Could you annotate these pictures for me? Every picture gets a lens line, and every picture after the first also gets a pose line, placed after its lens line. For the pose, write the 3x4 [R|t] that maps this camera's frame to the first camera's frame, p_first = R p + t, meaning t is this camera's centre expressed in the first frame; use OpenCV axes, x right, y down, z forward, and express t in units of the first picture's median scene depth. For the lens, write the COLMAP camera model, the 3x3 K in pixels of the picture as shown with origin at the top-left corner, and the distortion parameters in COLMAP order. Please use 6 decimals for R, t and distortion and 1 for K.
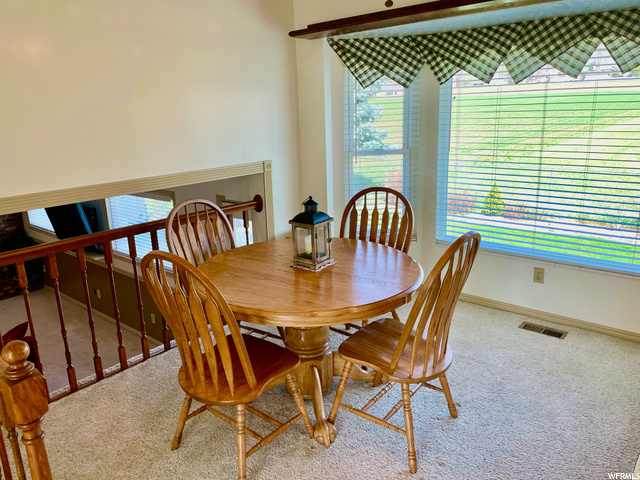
lens RADIAL K [[472.1, 0, 316.3], [0, 472.1, 237.5], [0, 0, 1]] dist [0.030522, -0.063281]
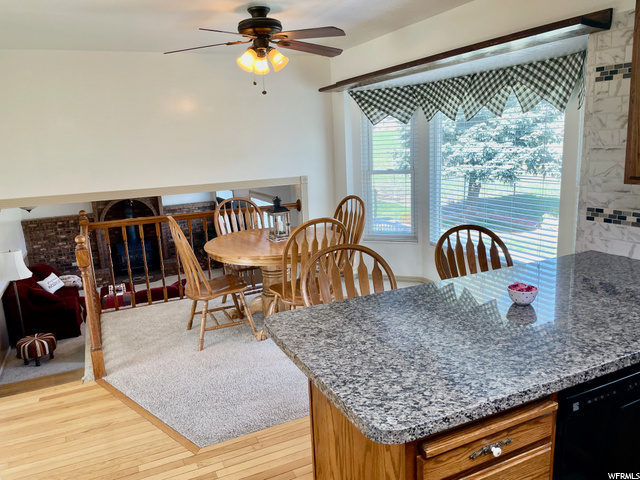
lens RADIAL K [[472.1, 0, 315.0], [0, 472.1, 245.2], [0, 0, 1]] dist [0.030522, -0.063281]
pose [[0.906688, 0.086644, -0.412807, 0.552450], [-0.096210, 0.995358, -0.002400, 0.050230], [0.410683, 0.041892, 0.910815, -0.304280]]
